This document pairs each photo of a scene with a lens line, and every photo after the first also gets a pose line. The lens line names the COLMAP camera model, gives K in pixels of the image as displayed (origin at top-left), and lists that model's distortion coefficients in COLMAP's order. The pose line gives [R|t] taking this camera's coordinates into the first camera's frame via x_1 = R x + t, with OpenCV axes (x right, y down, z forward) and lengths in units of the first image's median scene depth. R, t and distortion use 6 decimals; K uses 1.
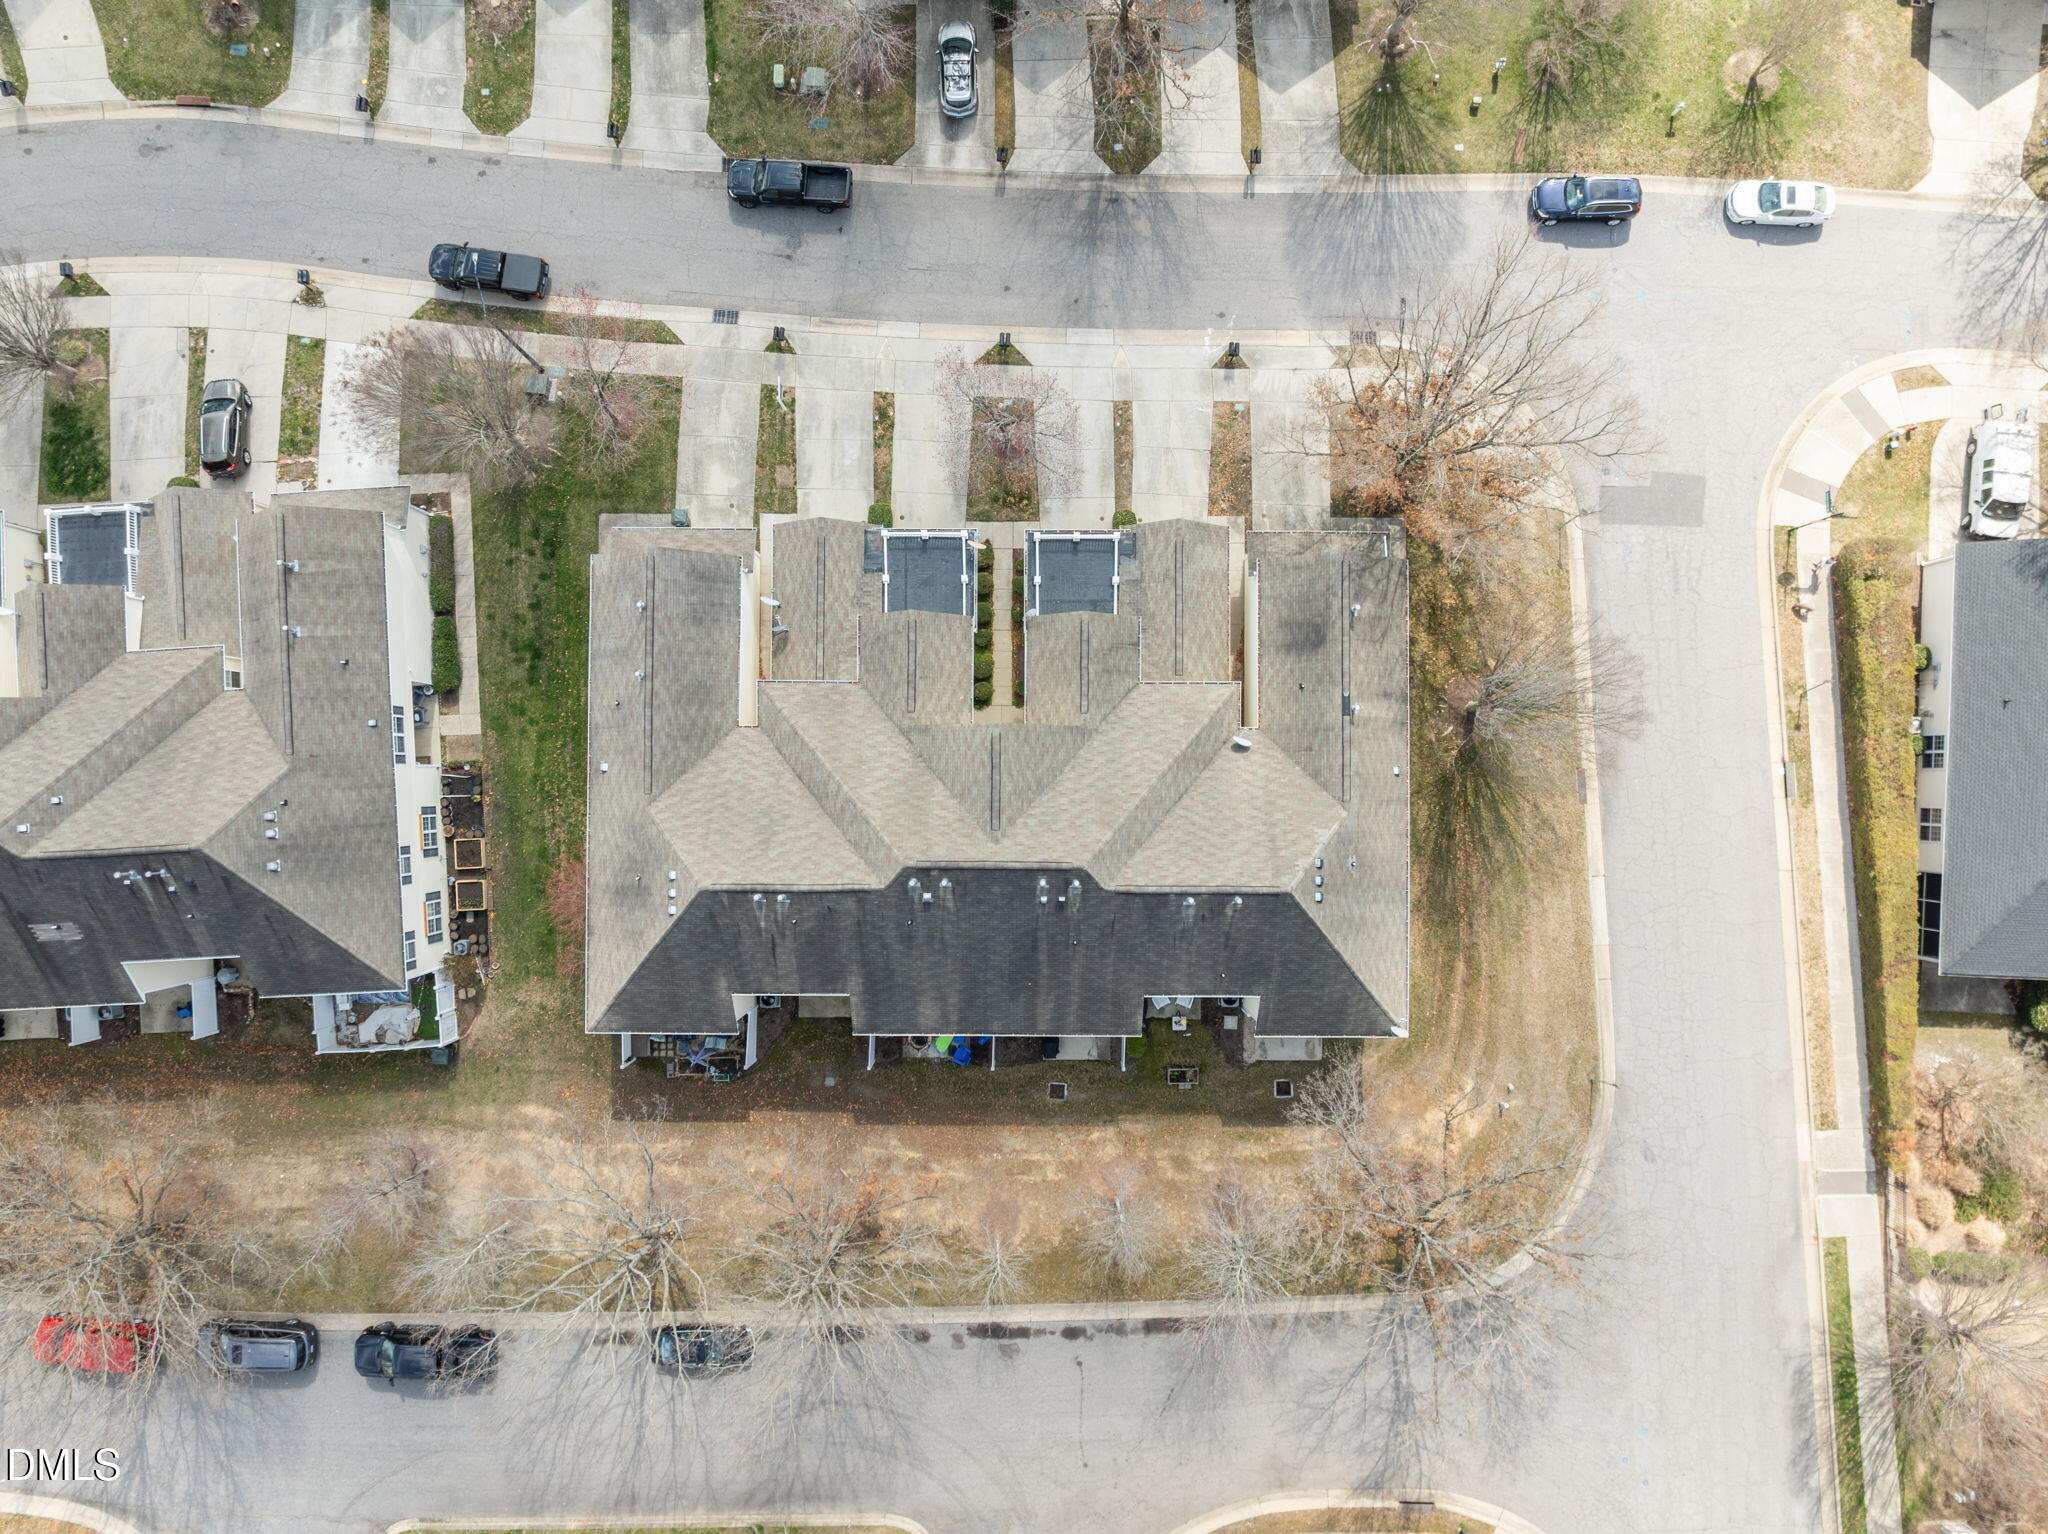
lens RADIAL K [[1414.9, 0, 1016.0], [0, 1414.9, 769.7], [0, 0, 1]] dist [-0.041495, 0.011335]
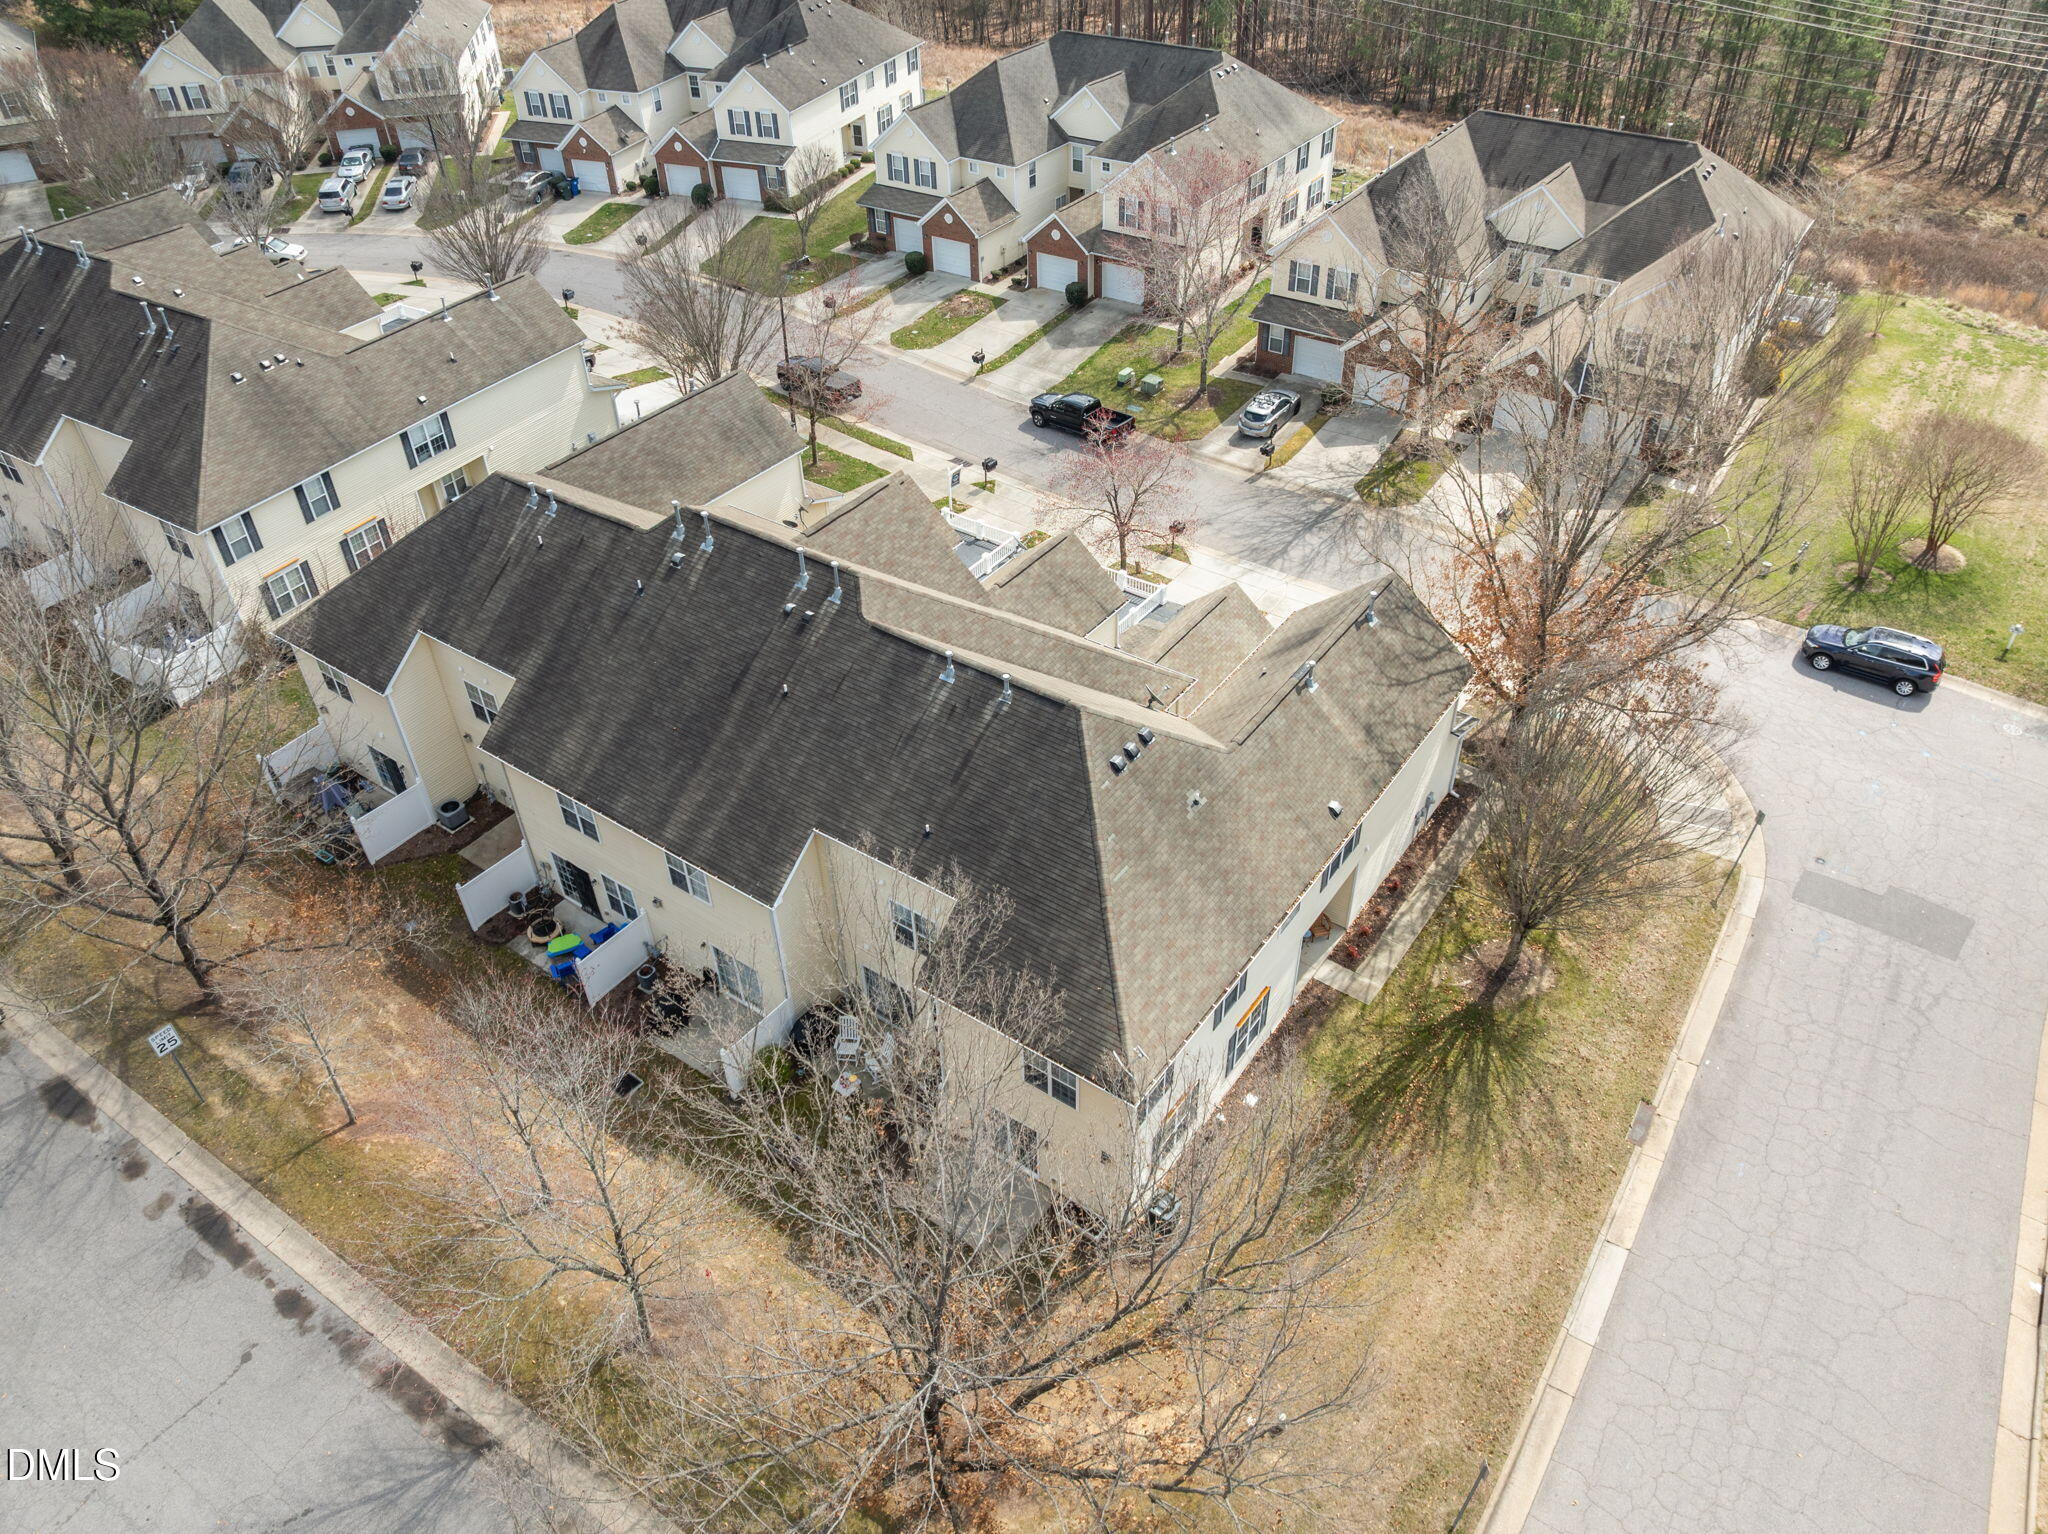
lens RADIAL K [[1414.9, 0, 1014.2], [0, 1414.9, 796.0], [0, 0, 1]] dist [-0.041495, 0.011335]
pose [[0.813565, 0.366363, -0.451541, 0.394678], [-0.580858, 0.547773, -0.602121, 0.426857], [0.026747, 0.752146, 0.658454, 0.499954]]
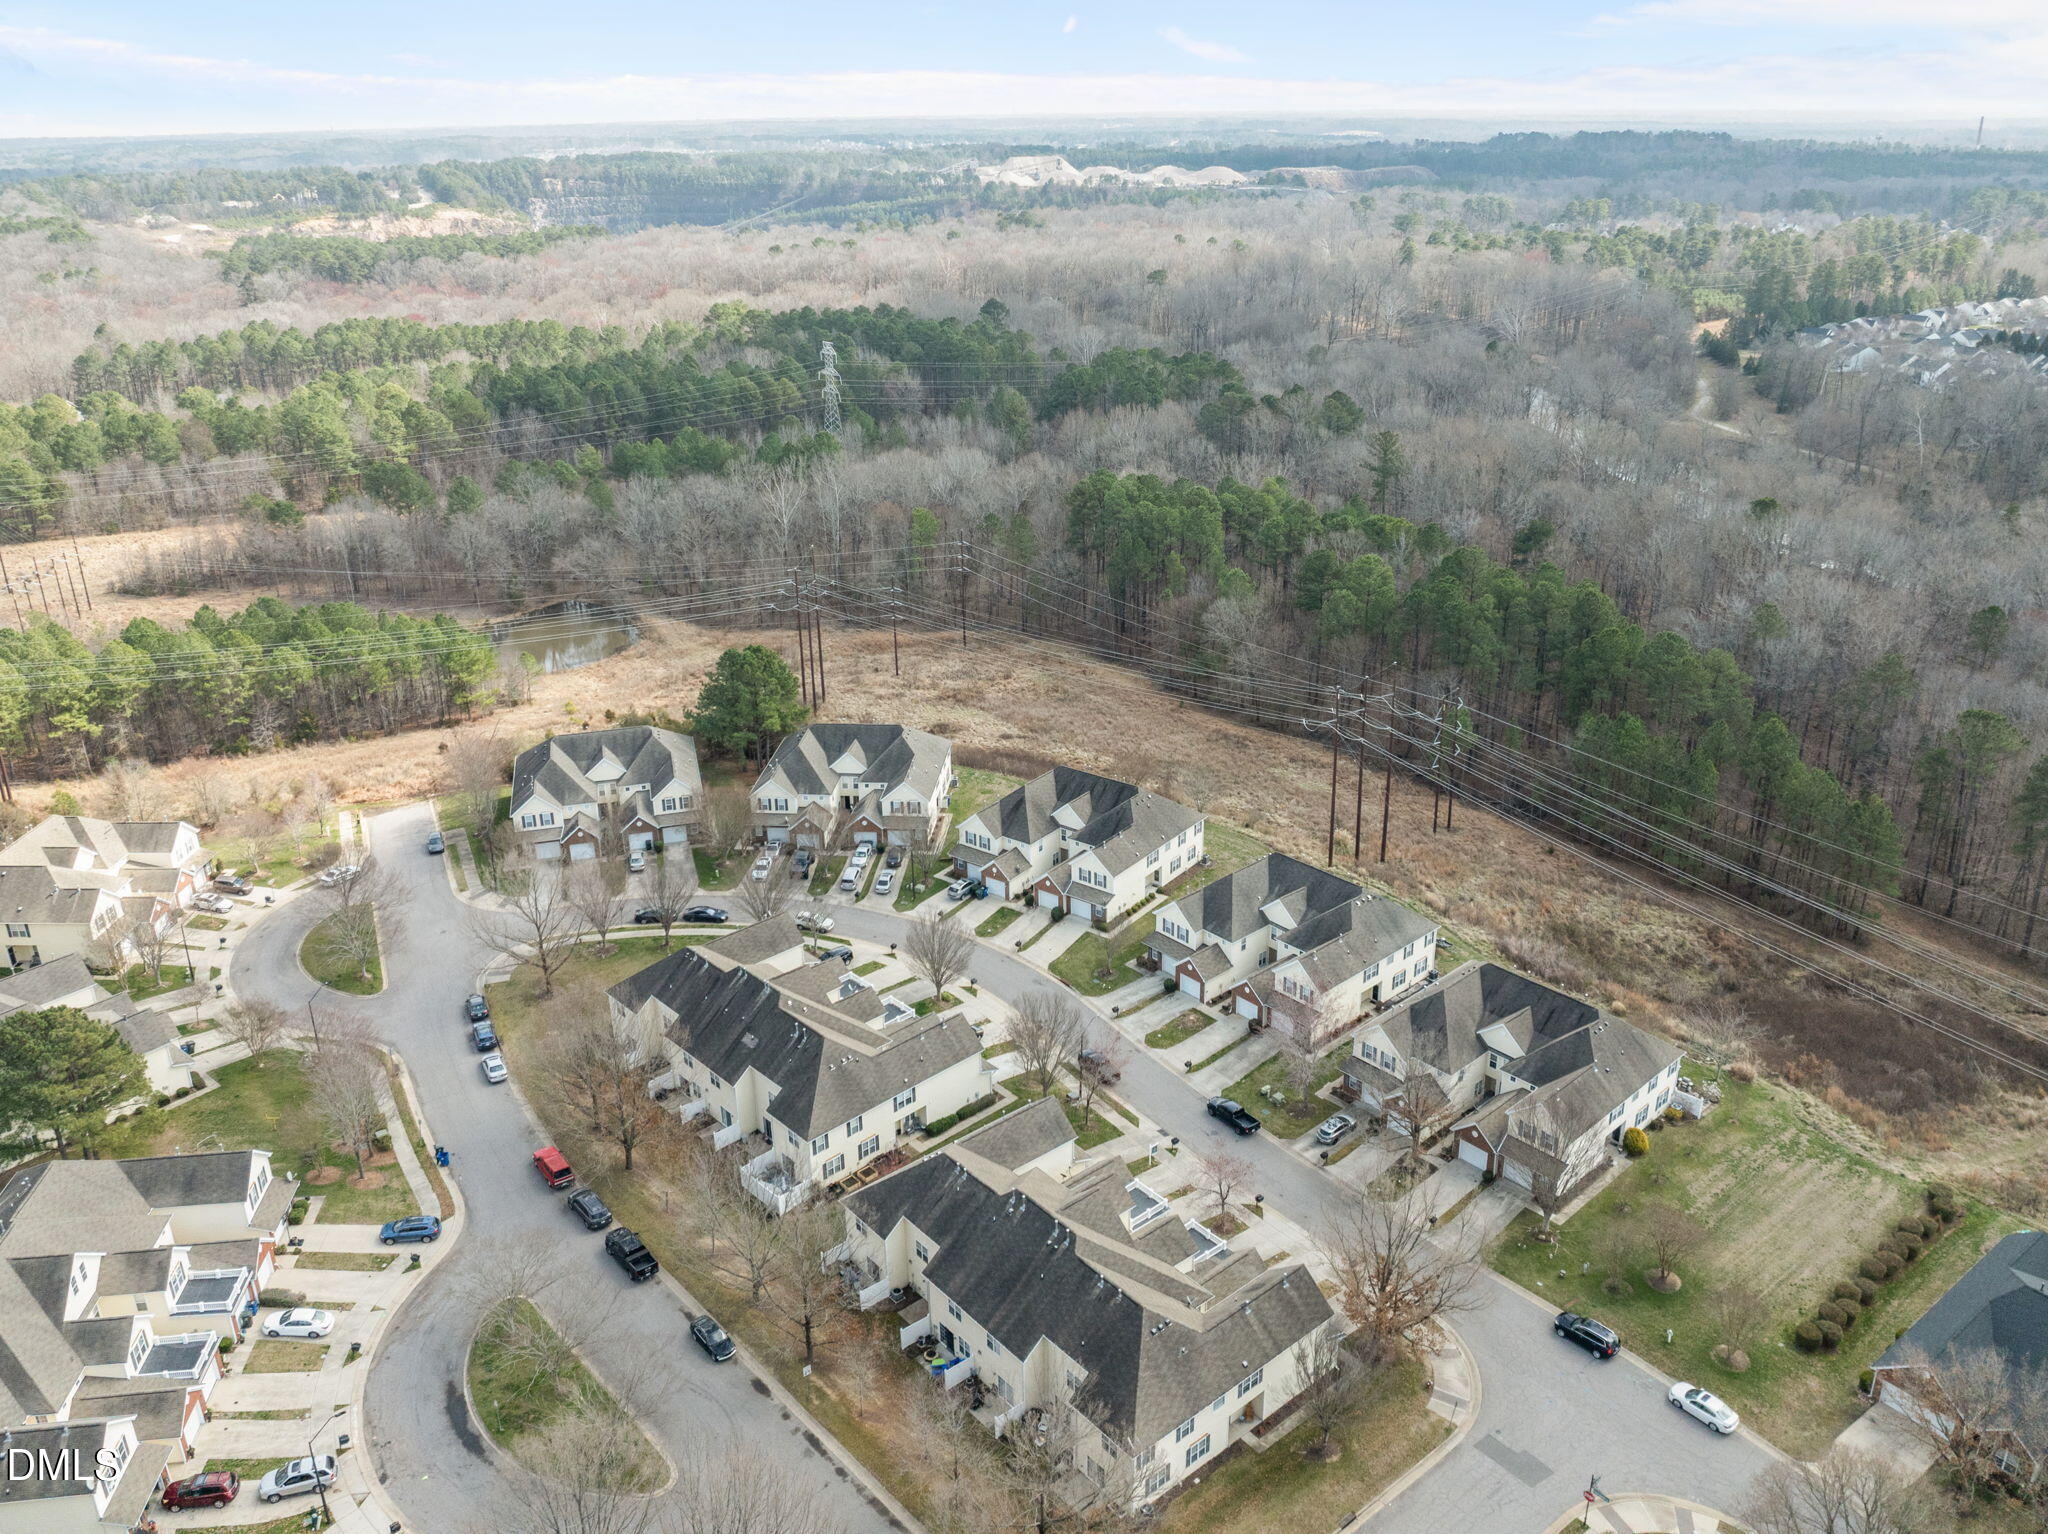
lens RADIAL K [[1563.2, 0, 1006.8], [0, 1563.2, 706.6], [0, 0, 1]] dist [-0.032210, -0.007910]
pose [[0.633348, 0.263657, -0.727568, 1.089068], [-0.773209, 0.254358, -0.580904, 0.966842], [0.031903, 0.930477, 0.364960, -0.355719]]
